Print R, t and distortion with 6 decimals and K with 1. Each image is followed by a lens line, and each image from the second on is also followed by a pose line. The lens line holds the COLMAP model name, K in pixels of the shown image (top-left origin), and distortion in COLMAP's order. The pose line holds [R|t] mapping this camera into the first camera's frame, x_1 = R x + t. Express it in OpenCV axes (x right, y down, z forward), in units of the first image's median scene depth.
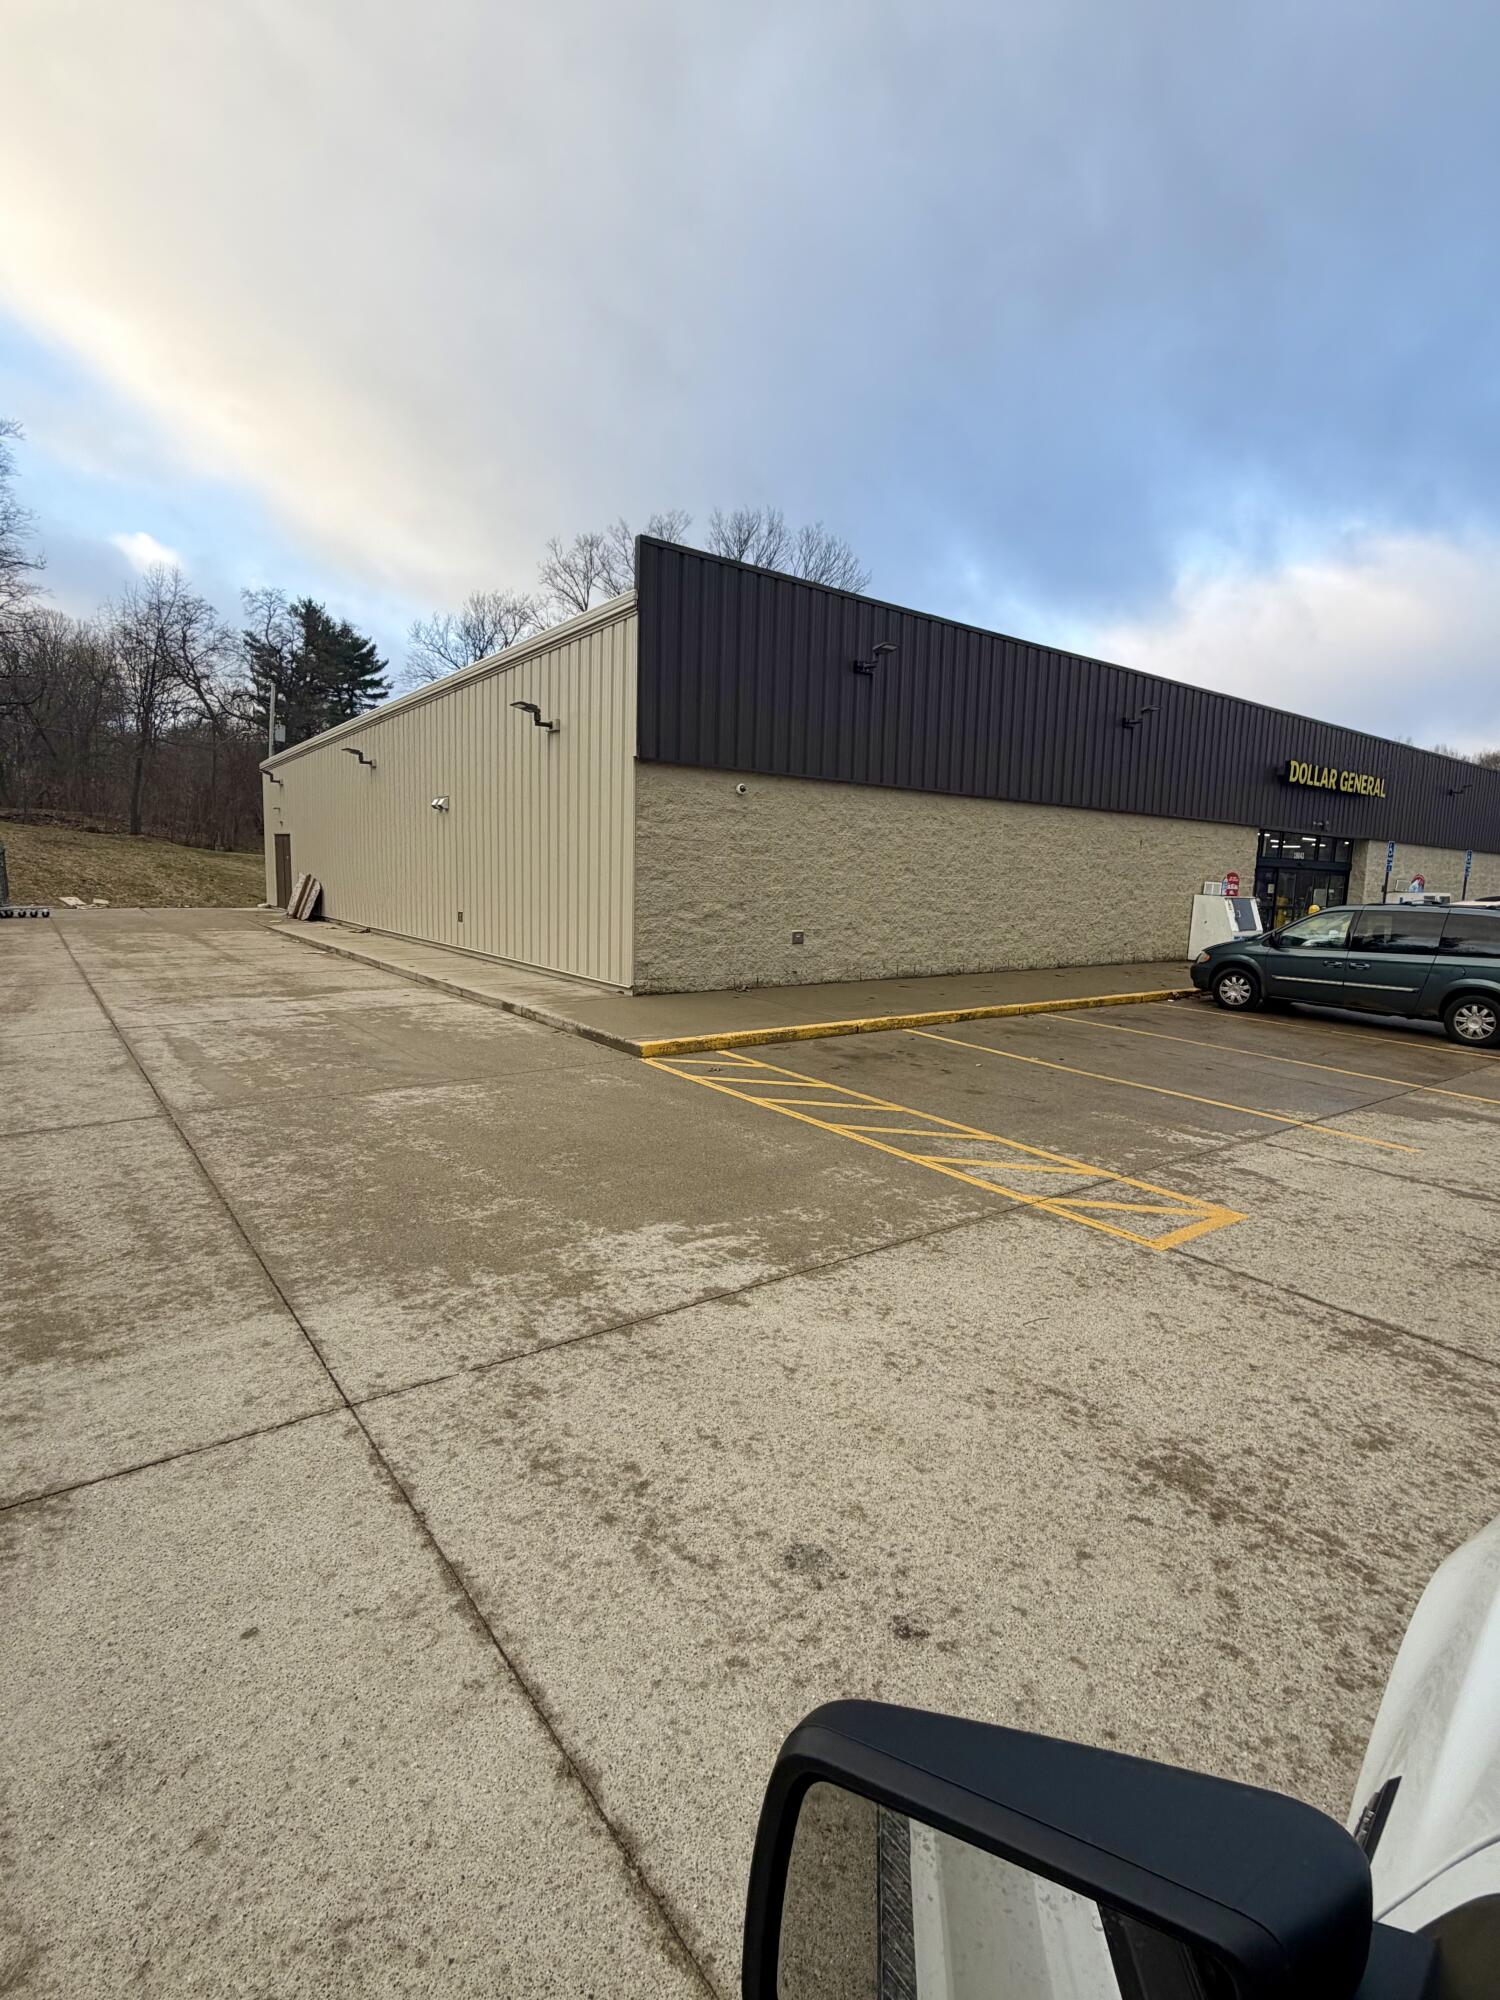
lens RADIAL K [[950.5, 0, 755.4], [0, 950.5, 998.3], [0, 0, 1]] dist [-0.000129, -0.000952]
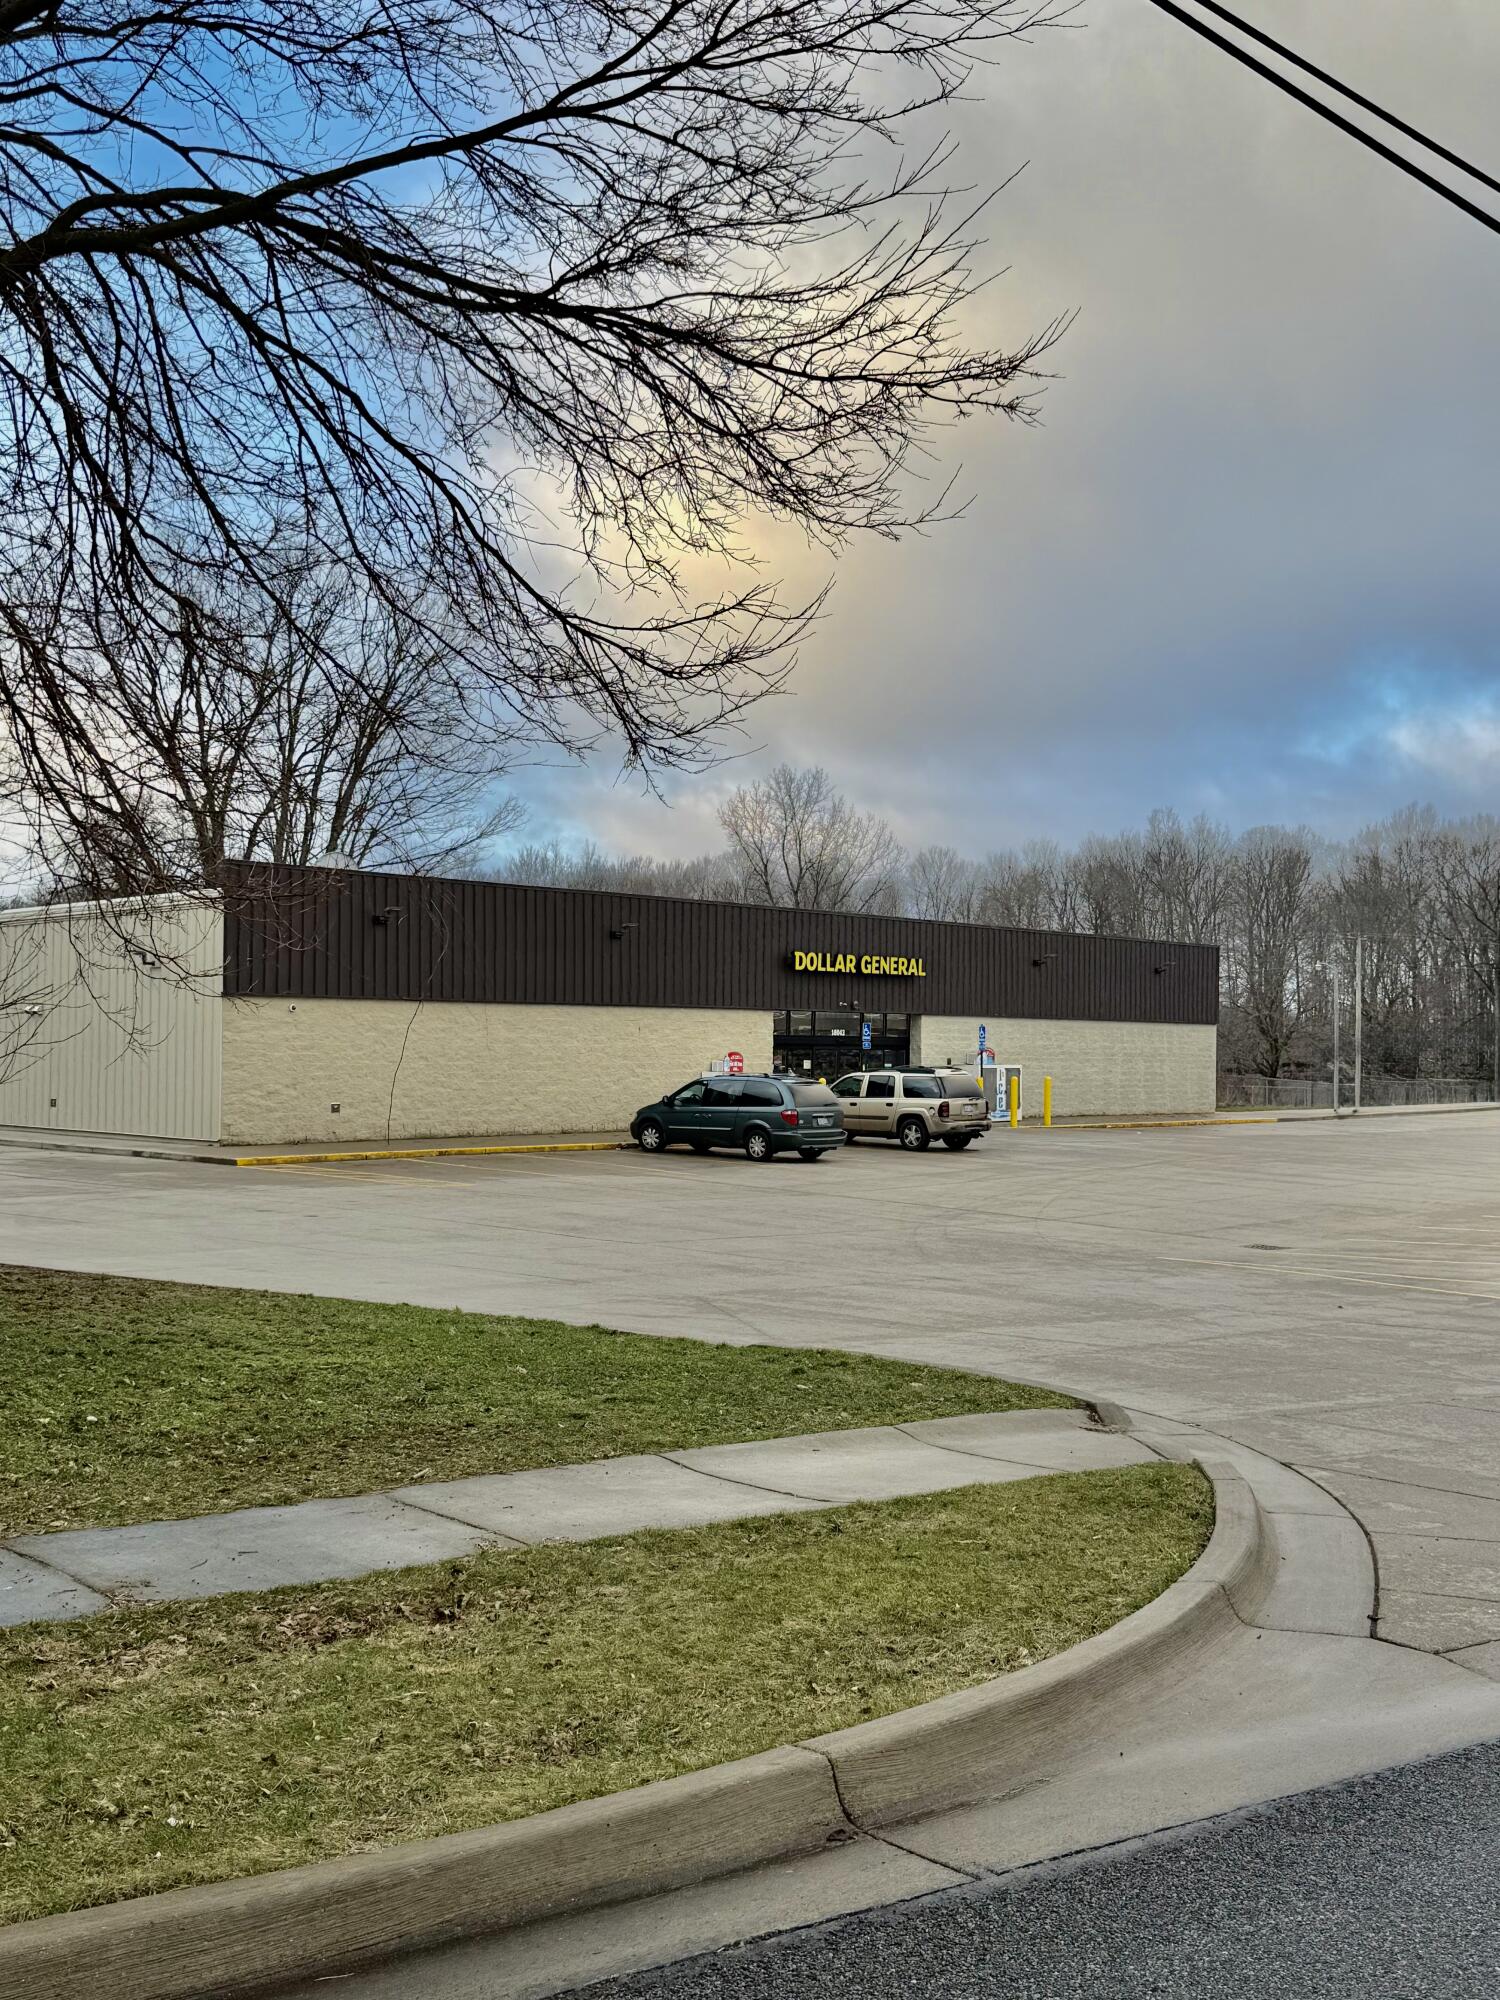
lens RADIAL K [[2136.1, 0, 753.3], [0, 2136.1, 1007.3], [0, 0, 1]] dist [0.136412, 0.000000]
pose [[0.981551, -0.013545, 0.190718, 0.048753], [0.040854, 0.989309, -0.139994, 0.272012], [-0.186782, 0.145203, 0.971611, -2.337432]]
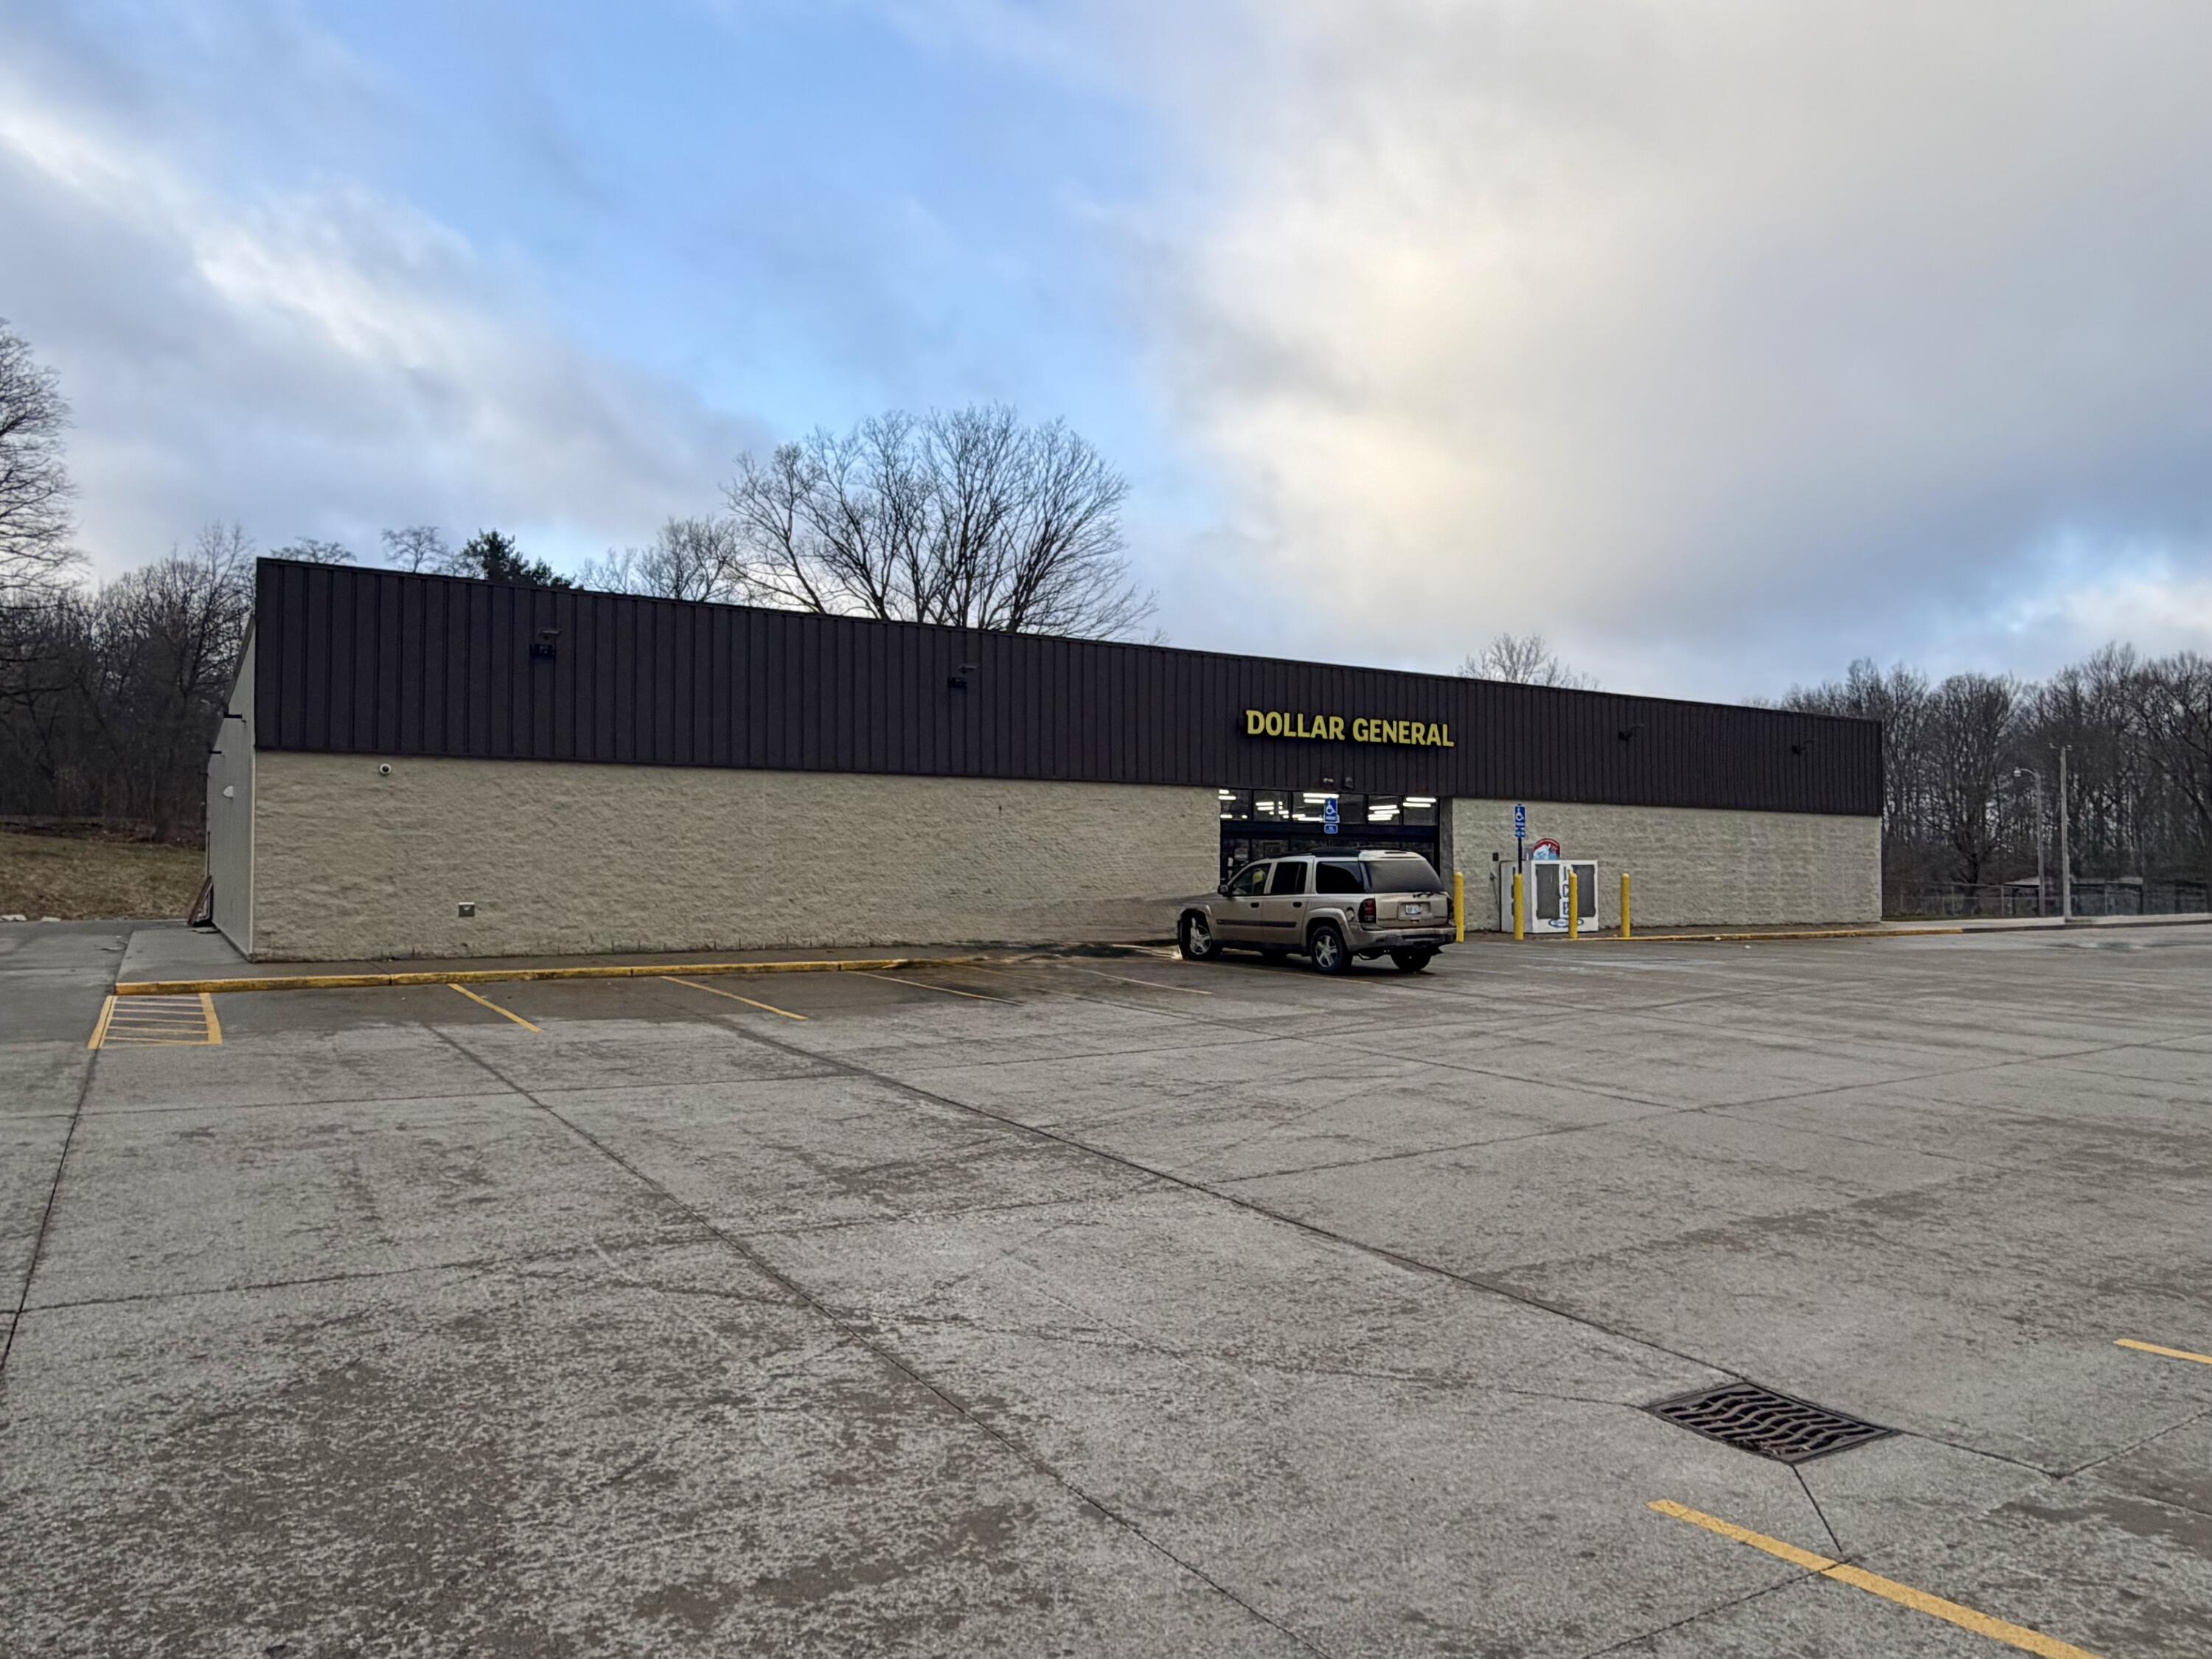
lens RADIAL K [[1488.5, 0, 1122.3], [0, 1488.5, 830.5], [0, 0, 1]] dist [0.002027, 0.002995]
pose [[0.995026, -0.031142, -0.094620, 0.930312], [0.014946, 0.985797, -0.167277, 0.133857], [0.098485, 0.165031, 0.981359, -0.523581]]
